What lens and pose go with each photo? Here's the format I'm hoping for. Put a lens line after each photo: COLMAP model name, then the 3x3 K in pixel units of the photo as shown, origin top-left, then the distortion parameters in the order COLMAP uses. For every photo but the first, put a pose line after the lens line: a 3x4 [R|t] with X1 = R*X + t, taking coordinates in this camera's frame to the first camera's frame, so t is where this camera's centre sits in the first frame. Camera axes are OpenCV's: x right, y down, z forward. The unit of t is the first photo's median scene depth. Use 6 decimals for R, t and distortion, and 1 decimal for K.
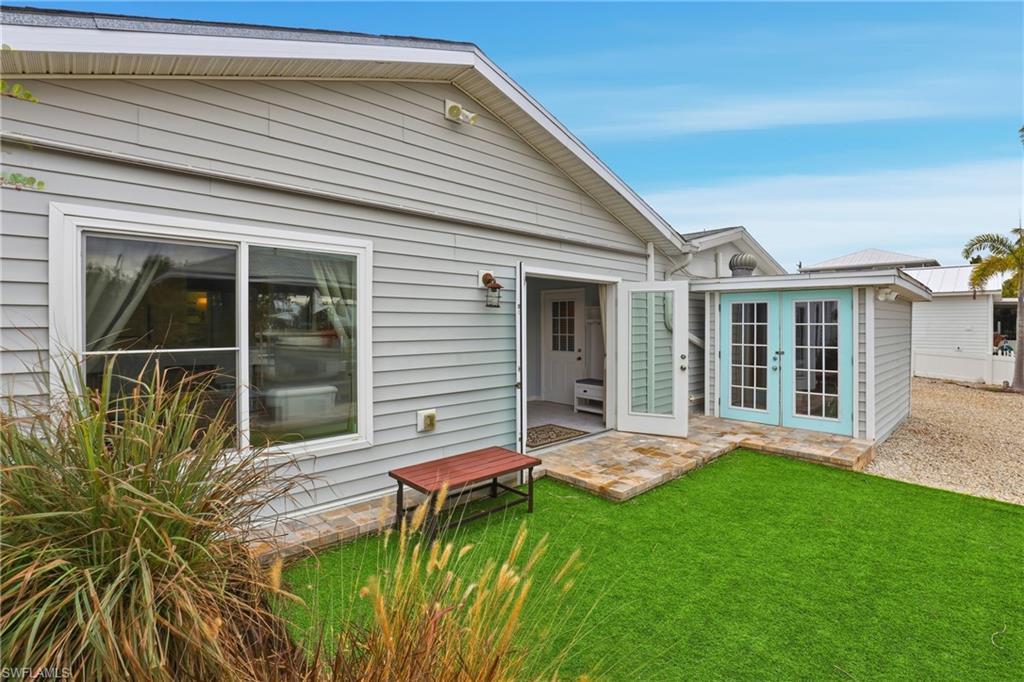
lens RADIAL K [[474.9, 0, 511.2], [0, 474.9, 332.2], [0, 0, 1]] dist [-0.001921, -0.000036]
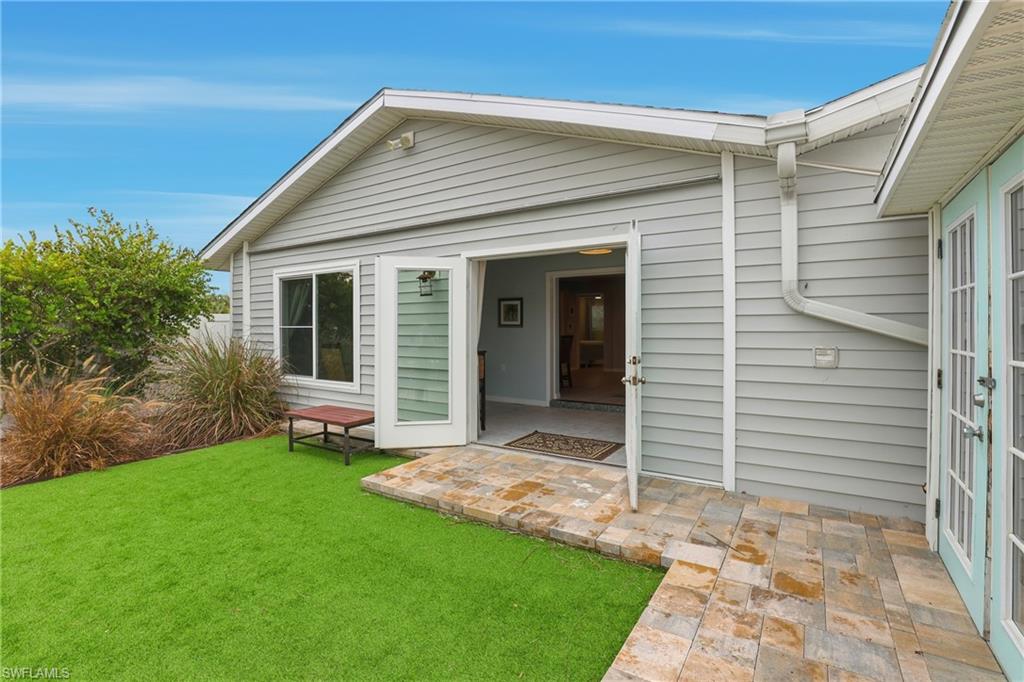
lens RADIAL K [[474.9, 0, 511.6], [0, 474.9, 332.6], [0, 0, 1]] dist [-0.001921, -0.000036]
pose [[0.234369, 0.010149, -0.972095, 1.141845], [-0.016747, 0.999839, 0.006402, 0.023019], [0.972004, 0.014779, 0.234501, 0.974561]]
